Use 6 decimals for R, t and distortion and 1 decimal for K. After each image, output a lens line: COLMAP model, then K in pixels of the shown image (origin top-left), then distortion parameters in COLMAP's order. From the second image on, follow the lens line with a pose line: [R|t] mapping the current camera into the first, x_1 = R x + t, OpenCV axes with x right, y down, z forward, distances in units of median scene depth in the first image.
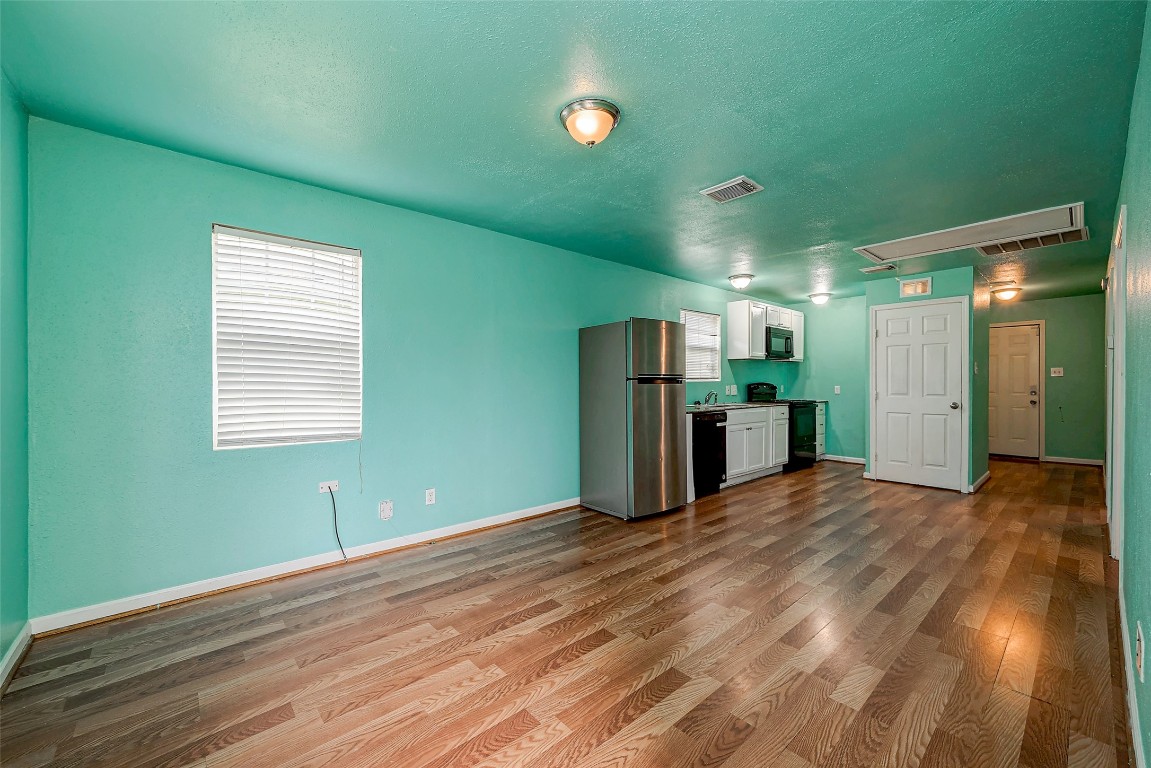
lens RADIAL K [[461.7, 0, 598.6], [0, 461.7, 383.9], [0, 0, 1]] dist [-0.010205, -0.000238]
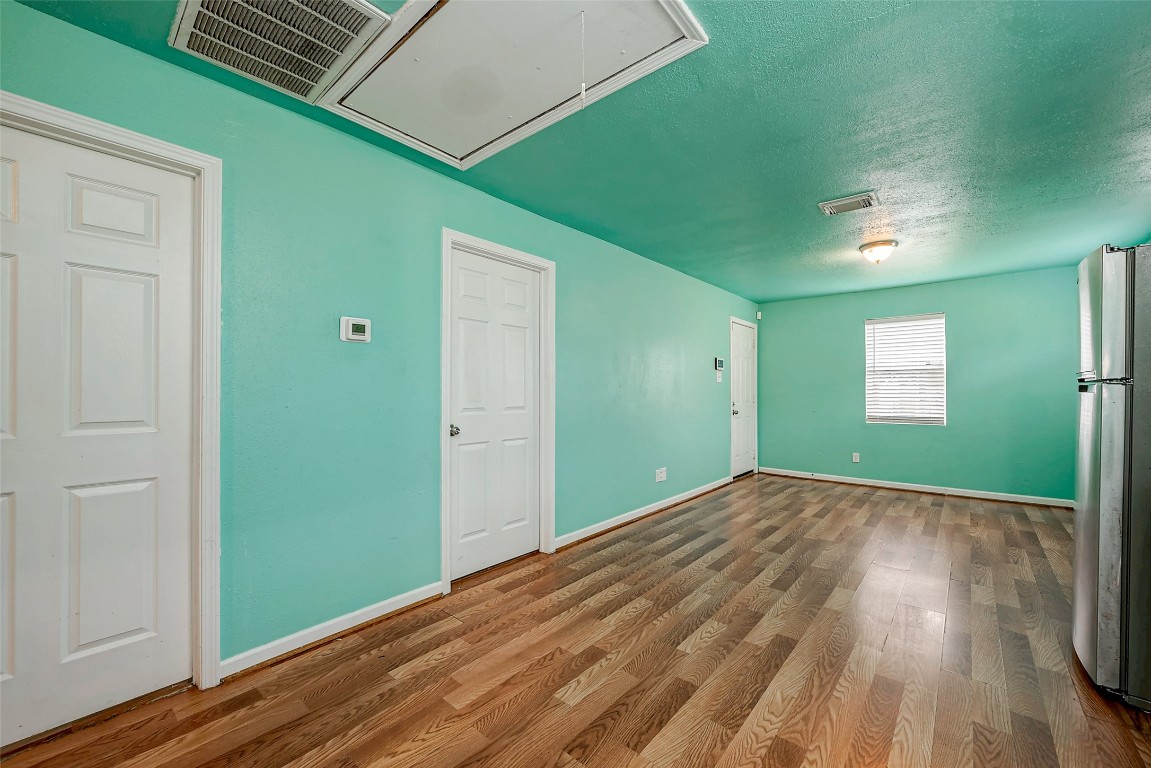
lens RADIAL K [[466.3, 0, 583.4], [0, 466.3, 390.3], [0, 0, 1]] dist [0.001101, 0.000118]
pose [[-0.991907, 0.000945, -0.126965, 0.607291], [0.000206, 0.999983, 0.005828, -0.005871], [0.126968, 0.005755, -0.991890, 1.178338]]
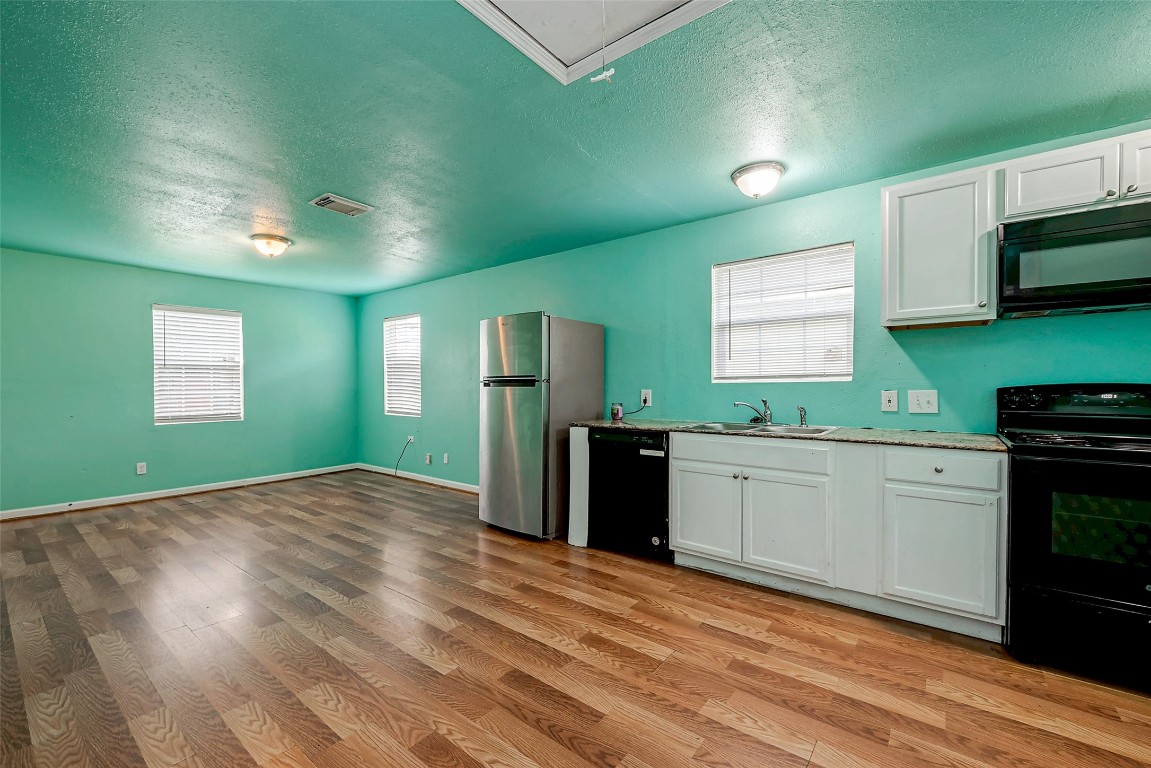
lens RADIAL K [[457.5, 0, 572.6], [0, 457.5, 388.5], [0, 0, 1]] dist [0.002099, 0.000358]
pose [[0.174849, 0.007225, -0.984569, 0.853510], [0.000396, 0.999972, 0.007408, -0.002571], [0.984595, -0.001686, 0.174842, 0.797873]]
